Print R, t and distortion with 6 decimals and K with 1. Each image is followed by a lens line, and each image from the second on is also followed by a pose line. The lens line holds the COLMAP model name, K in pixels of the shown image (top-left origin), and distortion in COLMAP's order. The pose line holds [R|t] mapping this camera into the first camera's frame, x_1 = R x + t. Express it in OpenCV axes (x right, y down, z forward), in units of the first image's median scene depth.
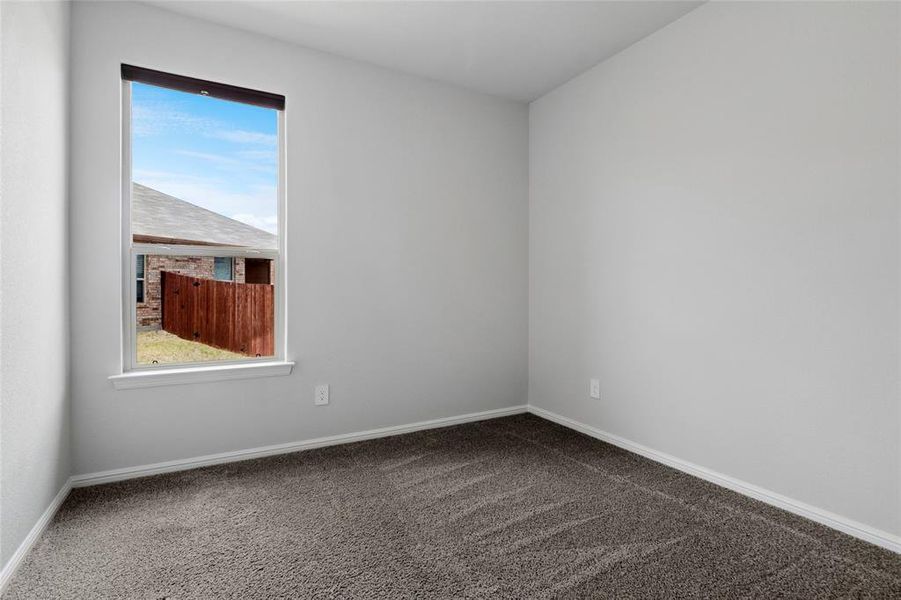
lens RADIAL K [[551.5, 0, 450.4], [0, 551.5, 298.6], [0, 0, 1]] dist [-0.001325, -0.000778]
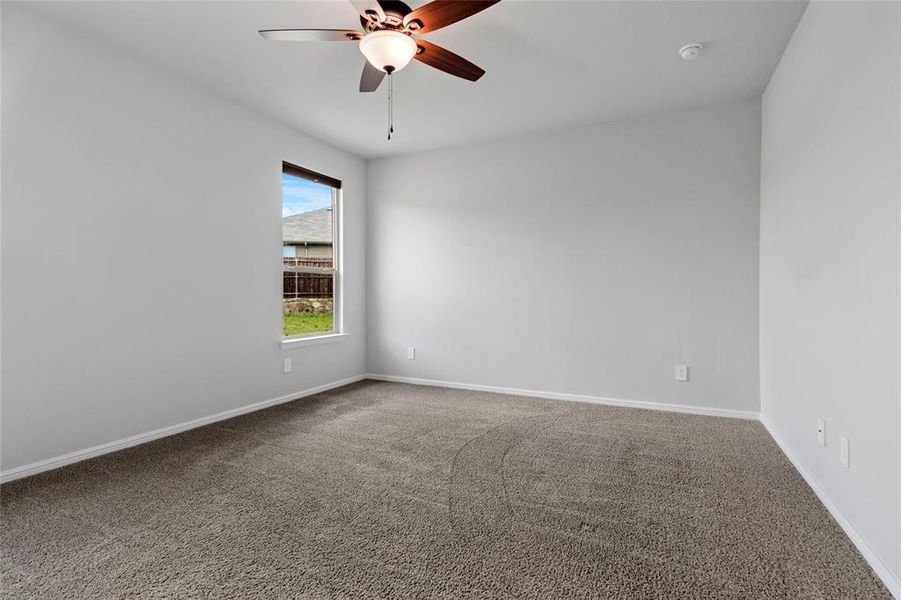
lens RADIAL K [[551.5, 0, 450.4], [0, 551.5, 298.6], [0, 0, 1]] dist [-0.001325, -0.000778]
pose [[0.830415, -0.013248, 0.556988, -0.978093], [0.017433, 0.999846, -0.002209, 0.014414], [-0.556872, 0.011544, 0.830518, -0.633781]]
